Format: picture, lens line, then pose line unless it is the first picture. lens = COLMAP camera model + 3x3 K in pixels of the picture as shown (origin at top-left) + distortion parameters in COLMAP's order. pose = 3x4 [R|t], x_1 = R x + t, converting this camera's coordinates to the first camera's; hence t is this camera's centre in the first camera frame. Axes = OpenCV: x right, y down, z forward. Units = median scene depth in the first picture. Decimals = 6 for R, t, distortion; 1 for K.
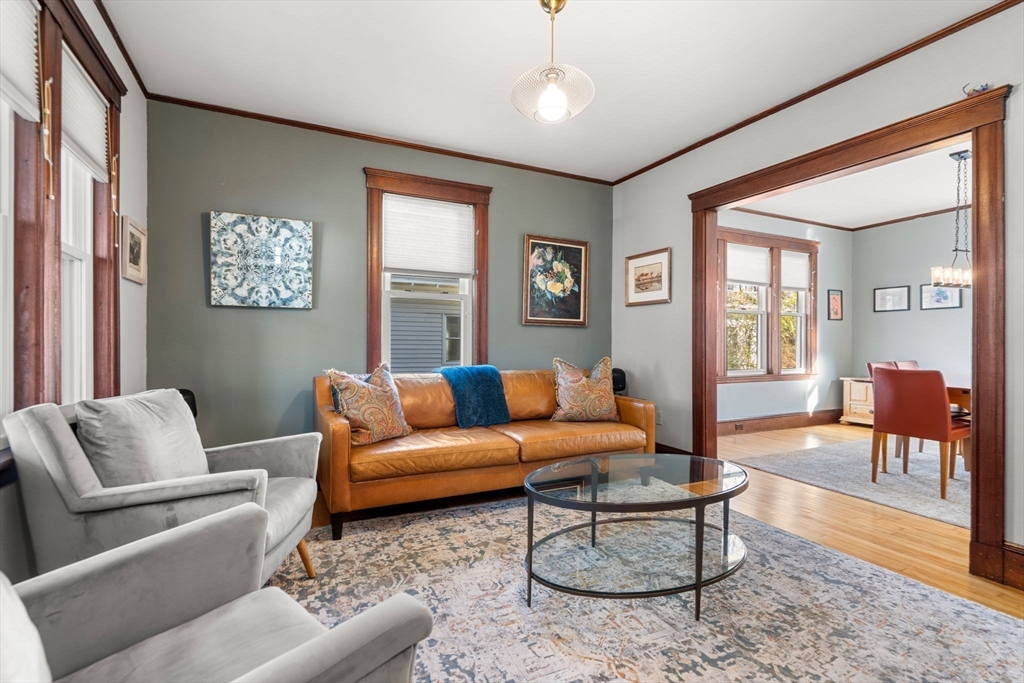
lens RADIAL K [[472.5, 0, 506.4], [0, 472.5, 345.3], [0, 0, 1]] dist [-0.003837, 0.001583]
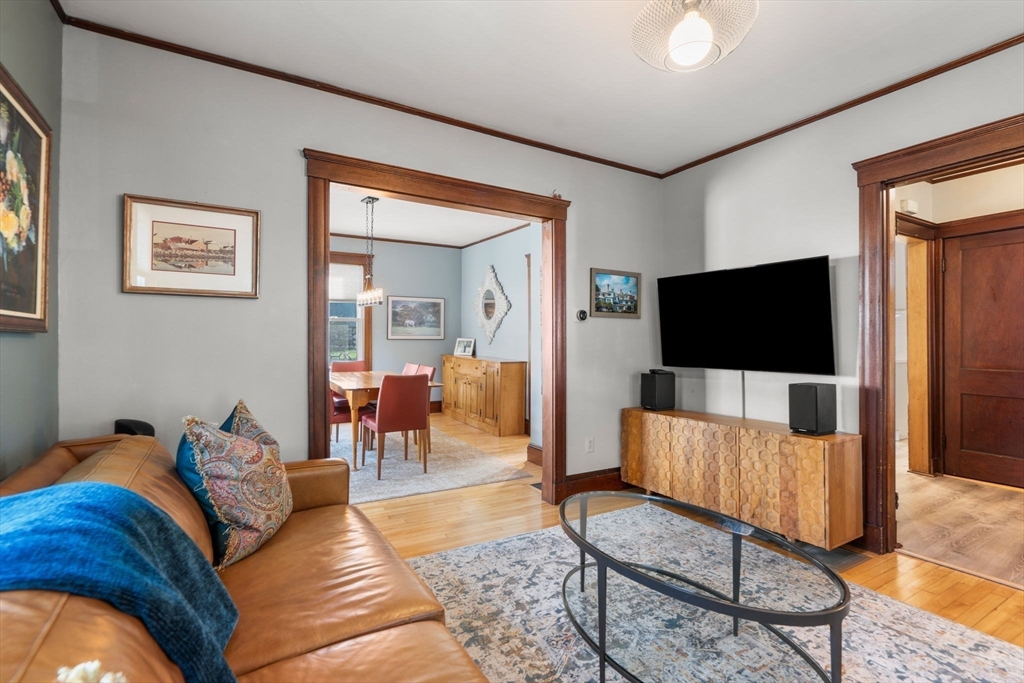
lens RADIAL K [[472.5, 0, 513.9], [0, 472.5, 334.8], [0, 0, 1]] dist [-0.003837, 0.001583]
pose [[-0.087359, 0.001535, 0.996176, -0.366500], [-0.000083, 0.999999, -0.001549, -0.048857], [-0.996177, -0.000218, -0.087359, 0.840803]]
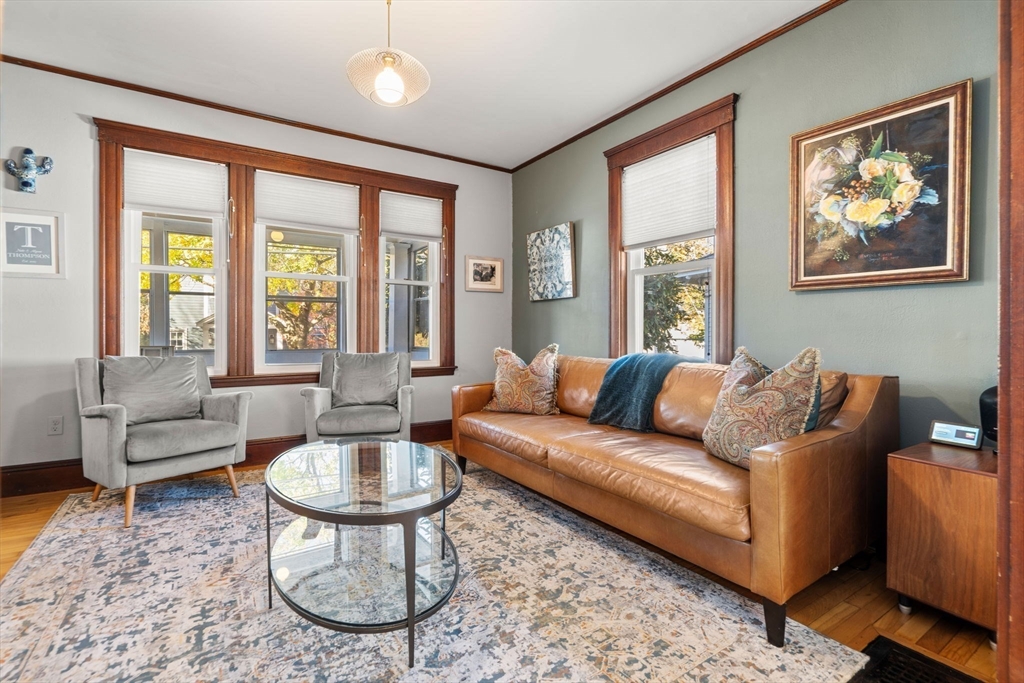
lens RADIAL K [[472.5, 0, 509.6], [0, 472.5, 334.7], [0, 0, 1]] dist [-0.003837, 0.001583]
pose [[0.121331, 0.000751, -0.992612, 0.720970], [-0.001855, 0.999998, 0.000530, 0.013649], [0.992610, 0.001777, 0.121332, 0.722507]]
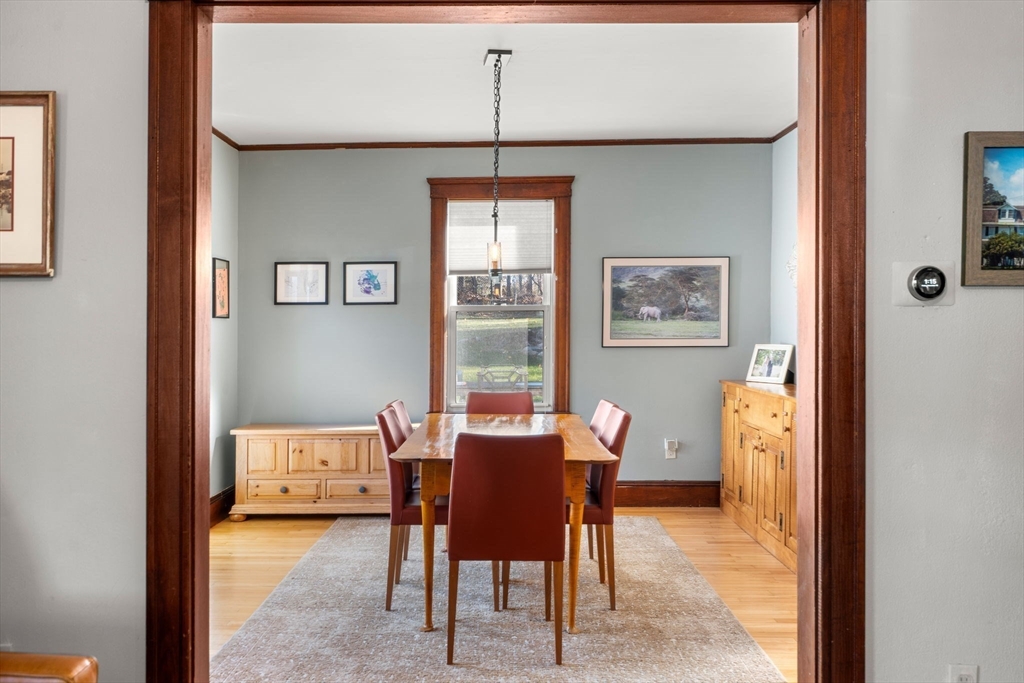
lens RADIAL K [[874.9, 0, 504.3], [0, 874.9, 335.8], [0, 0, 1]] dist [0.012999, 0.004706]
pose [[0.450447, -0.005009, 0.892789, -0.015466], [0.009660, 0.999953, 0.000737, -0.059709], [-0.892751, 0.008293, 0.450474, 0.562389]]
